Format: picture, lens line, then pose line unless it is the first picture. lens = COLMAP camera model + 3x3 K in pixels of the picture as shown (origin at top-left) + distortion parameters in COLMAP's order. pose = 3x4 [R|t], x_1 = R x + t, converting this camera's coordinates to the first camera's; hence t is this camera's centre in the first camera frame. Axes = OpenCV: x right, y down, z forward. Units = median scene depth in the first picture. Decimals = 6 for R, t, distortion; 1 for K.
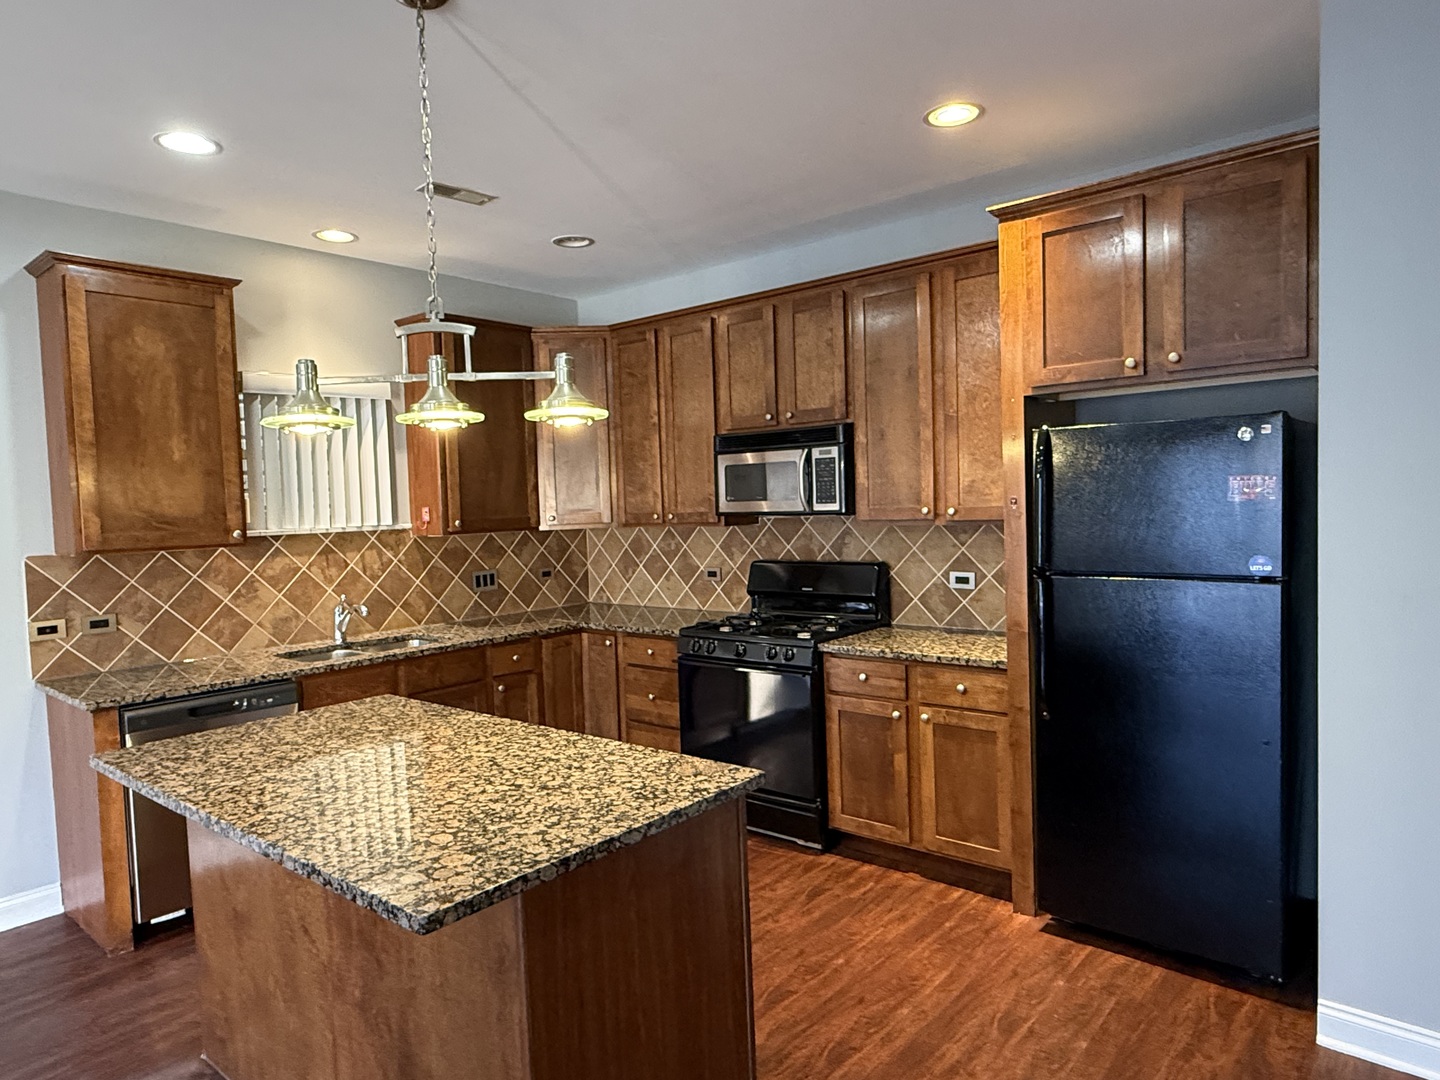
lens RADIAL K [[893.9, 0, 718.0], [0, 893.9, 543.0], [0, 0, 1]] dist [-0.003048, 0.007280]
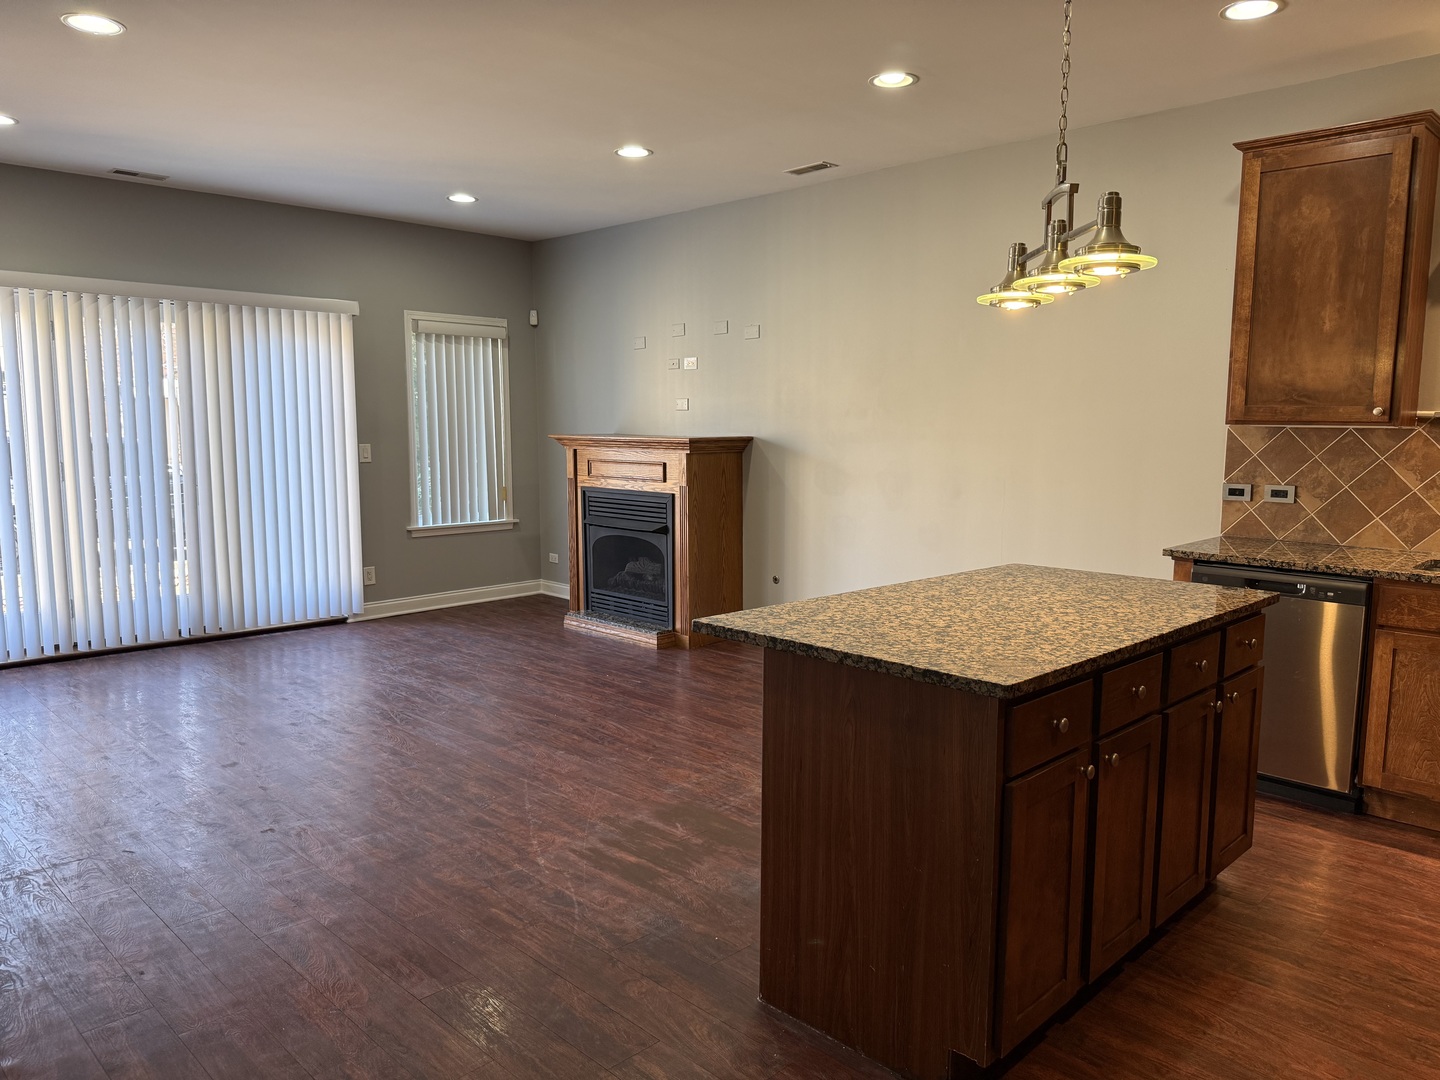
lens RADIAL K [[1008.1, 0, 726.1], [0, 1008.1, 543.0], [0, 0, 1]] dist [0.009294, -0.007662]
pose [[-0.076090, 0.152753, -0.985331, 0.534360], [-0.053894, 0.986121, 0.157037, -0.003634], [0.995643, 0.065052, -0.066801, 0.435318]]
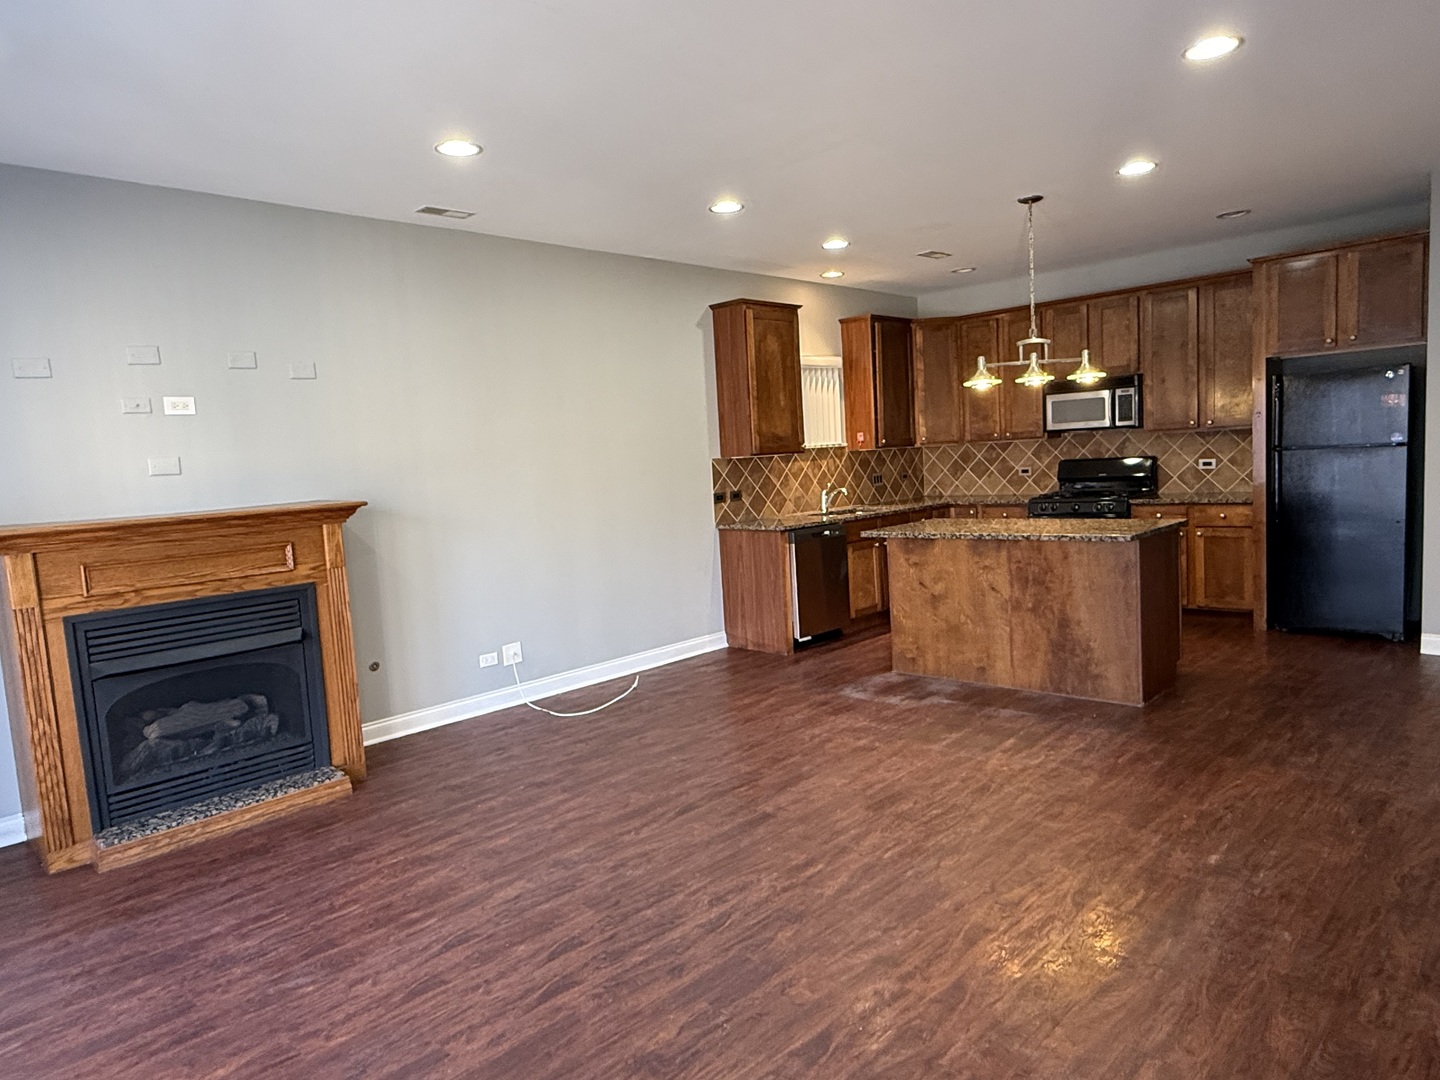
lens RADIAL K [[893.9, 0, 727.6], [0, 893.9, 542.6], [0, 0, 1]] dist [-0.003048, 0.007280]
pose [[0.997221, -0.018426, -0.072190, -0.575786], [0.022348, 0.998296, 0.053911, 0.087070], [0.071073, -0.055375, 0.995933, -0.861951]]
